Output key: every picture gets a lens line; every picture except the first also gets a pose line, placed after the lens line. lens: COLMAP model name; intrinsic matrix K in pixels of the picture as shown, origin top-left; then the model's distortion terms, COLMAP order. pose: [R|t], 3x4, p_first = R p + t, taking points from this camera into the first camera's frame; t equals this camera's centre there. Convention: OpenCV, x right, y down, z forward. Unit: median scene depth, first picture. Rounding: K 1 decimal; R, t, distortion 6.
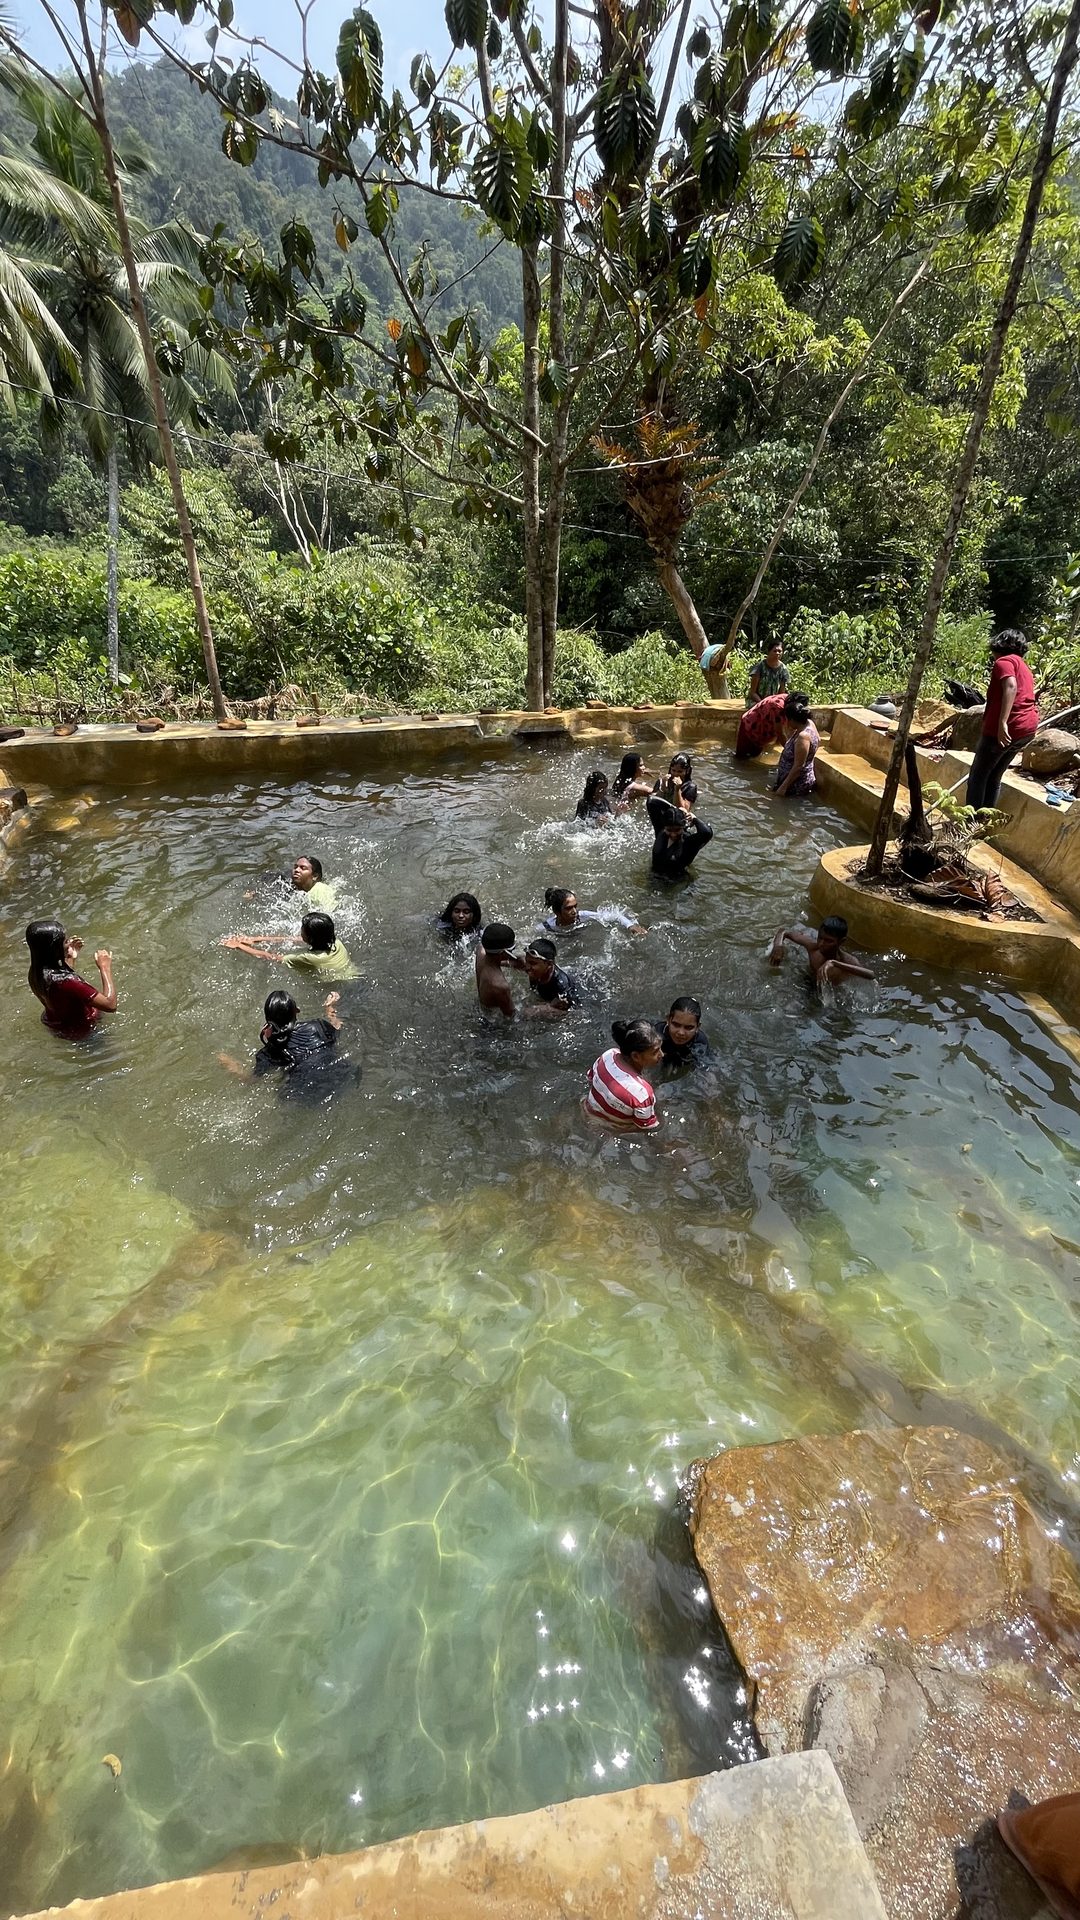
lens RADIAL K [[779.7, 0, 537.2], [0, 779.7, 966.8], [0, 0, 1]] dist [0.002374, -0.000608]
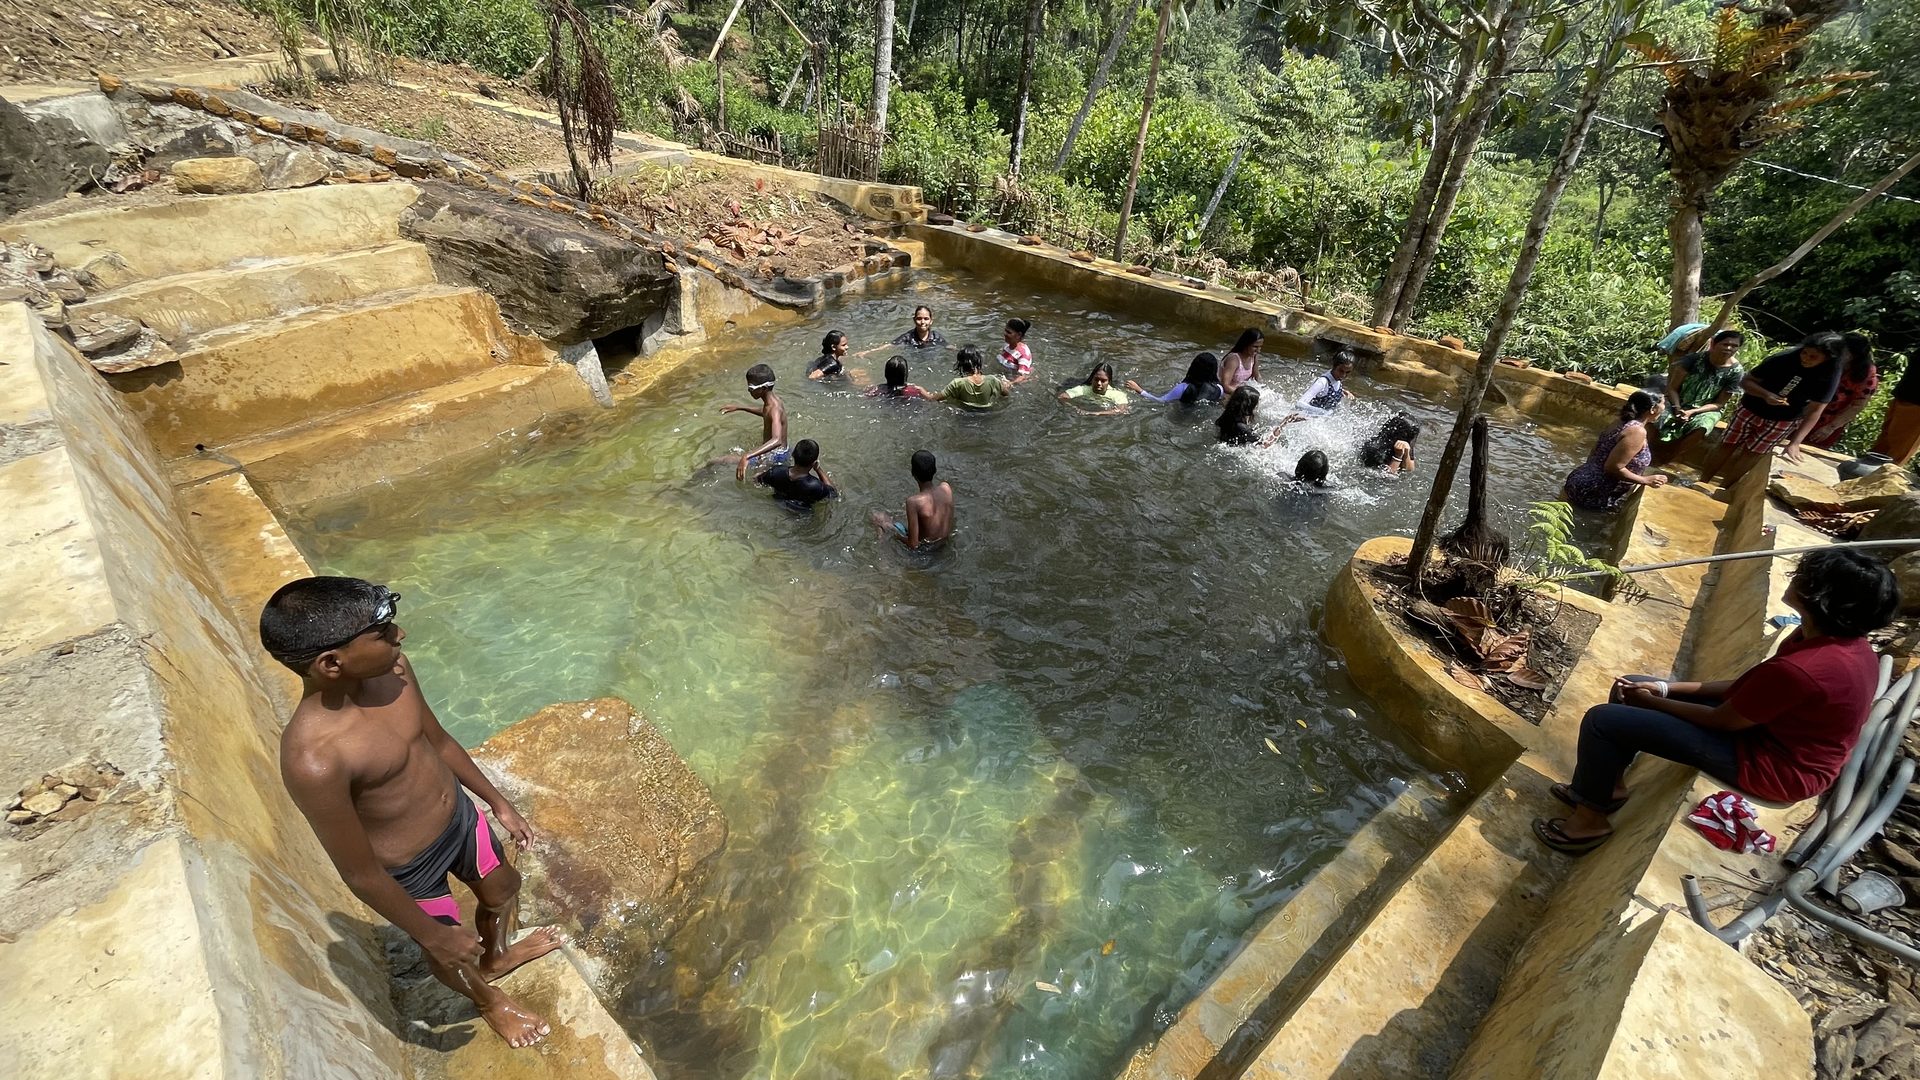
lens RADIAL K [[779.7, 0, 959.6], [0, 779.7, 534.9], [0, 0, 1]] dist [0.002374, -0.000608]
pose [[0.626204, 0.453378, -0.634284, 0.226569], [-0.467441, 0.869430, 0.159970, -0.024366], [0.623992, 0.196317, 0.756368, 0.040815]]
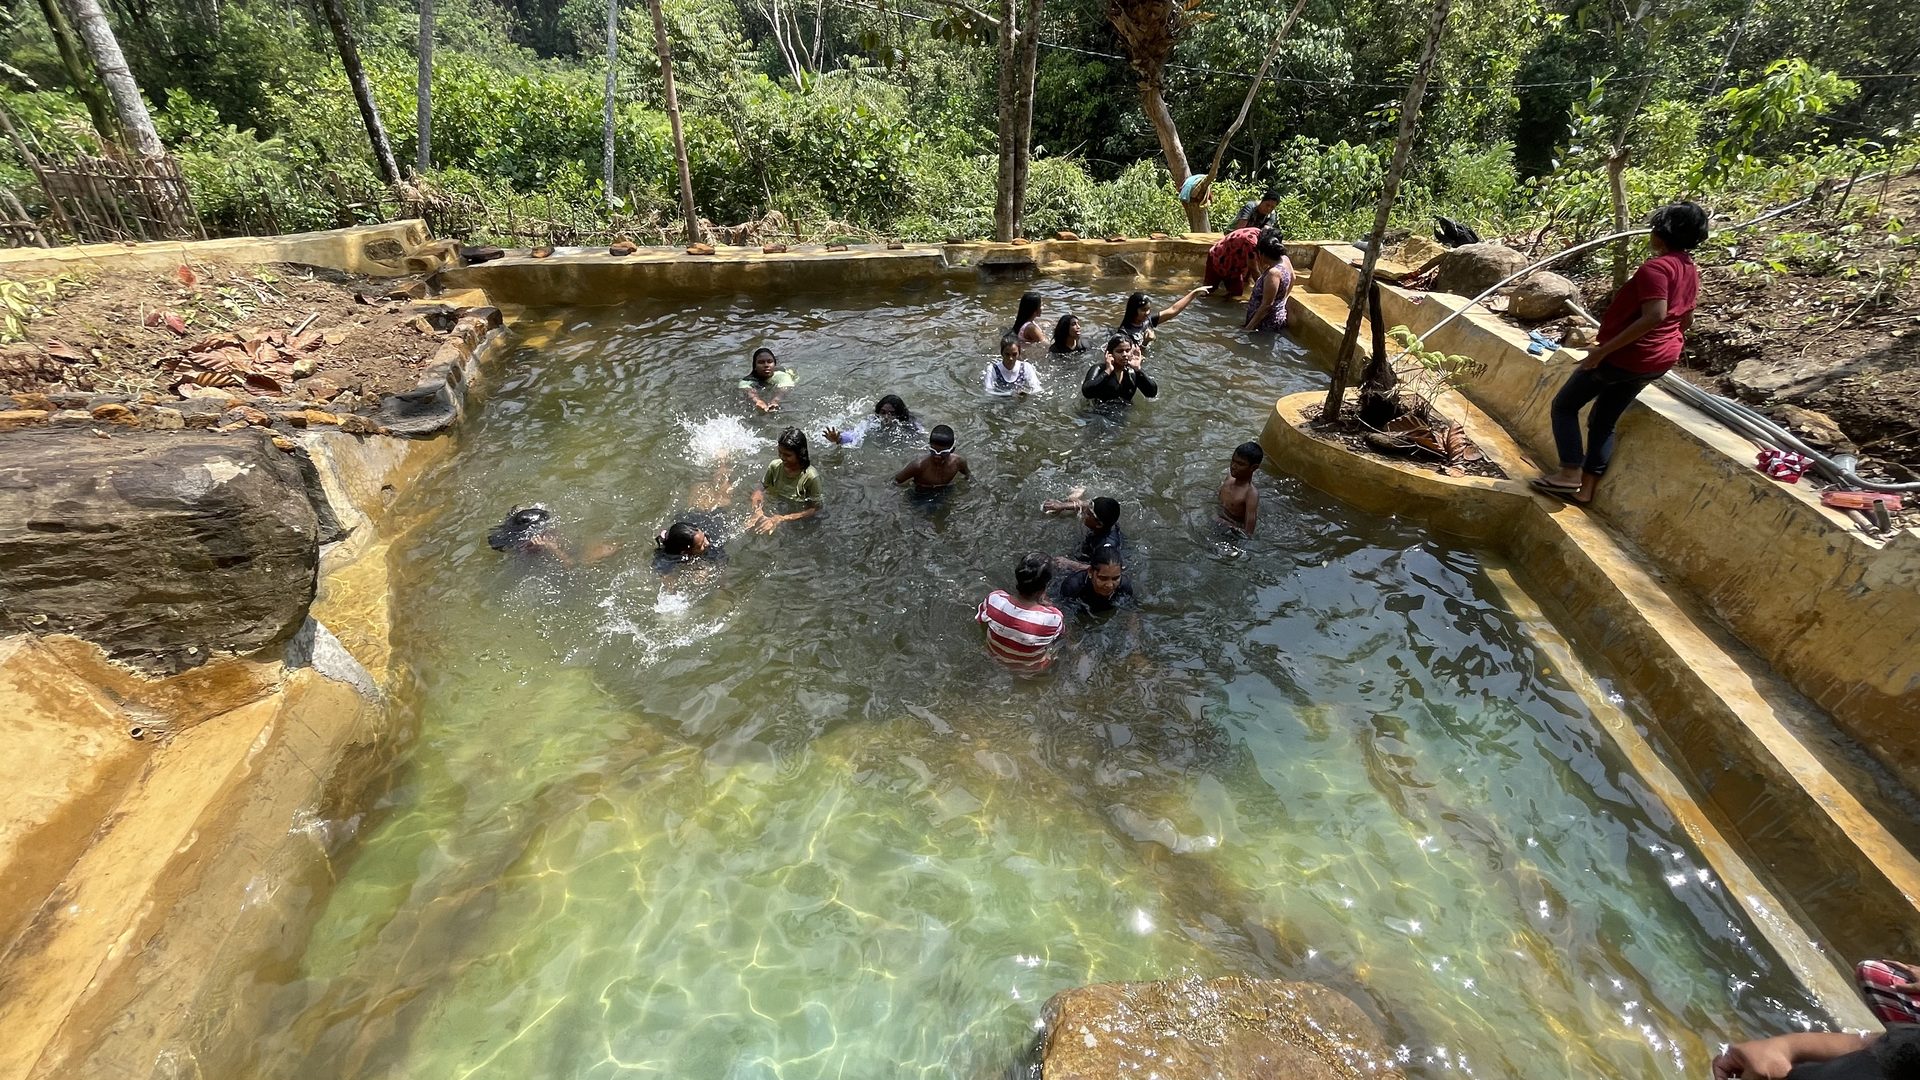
lens RADIAL K [[779.7, 0, 955.5], [0, 779.7, 537.7], [0, 0, 1]] dist [0.002374, -0.000608]
pose [[0.995596, 0.049051, -0.079893, 0.020291], [-0.045275, 0.997801, 0.048413, -0.000325], [0.082092, -0.044583, 0.995627, 0.000033]]
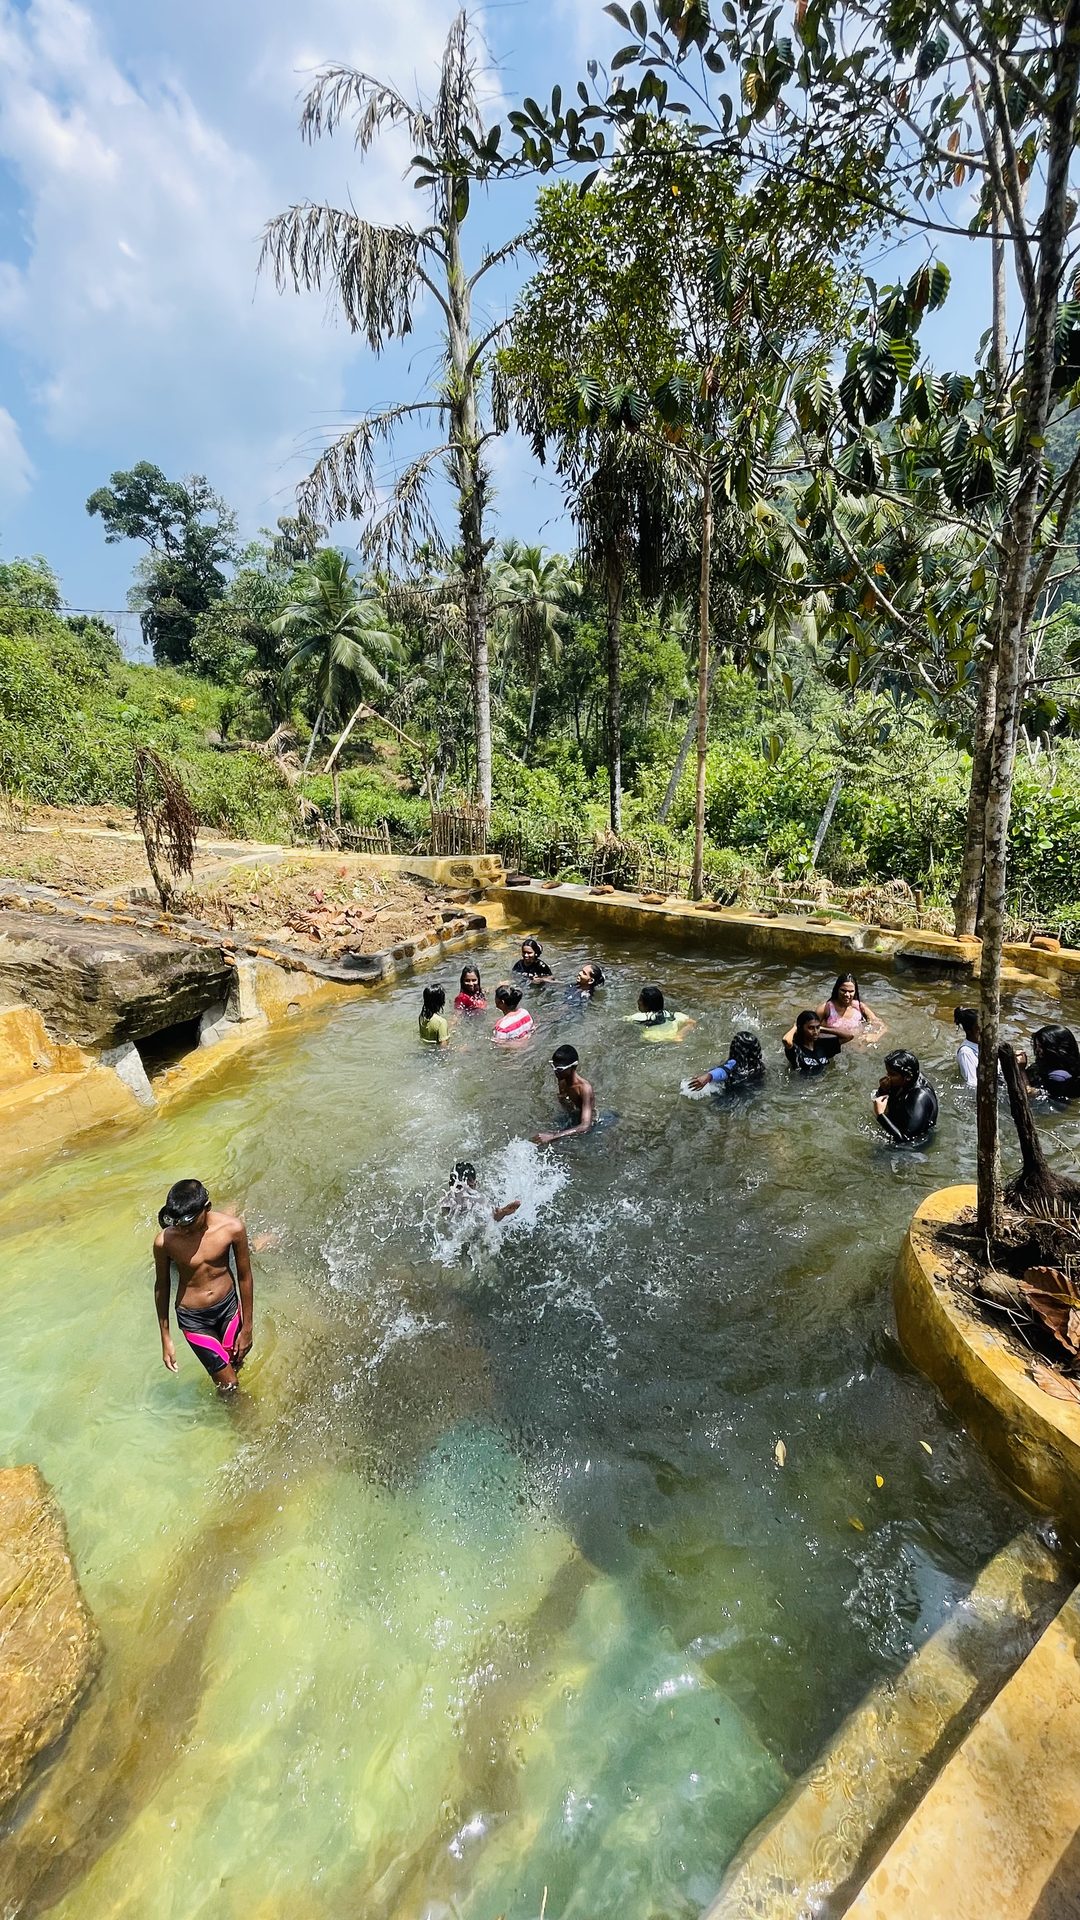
lens RADIAL K [[779.7, 0, 544.0], [0, 779.7, 965.5], [0, 0, 1]] dist [0.002374, -0.000608]
pose [[0.579618, 0.206214, -0.788365, 0.246987], [-0.373163, 0.927220, -0.031820, -0.061471], [0.724426, 0.312632, 0.614385, 0.096321]]
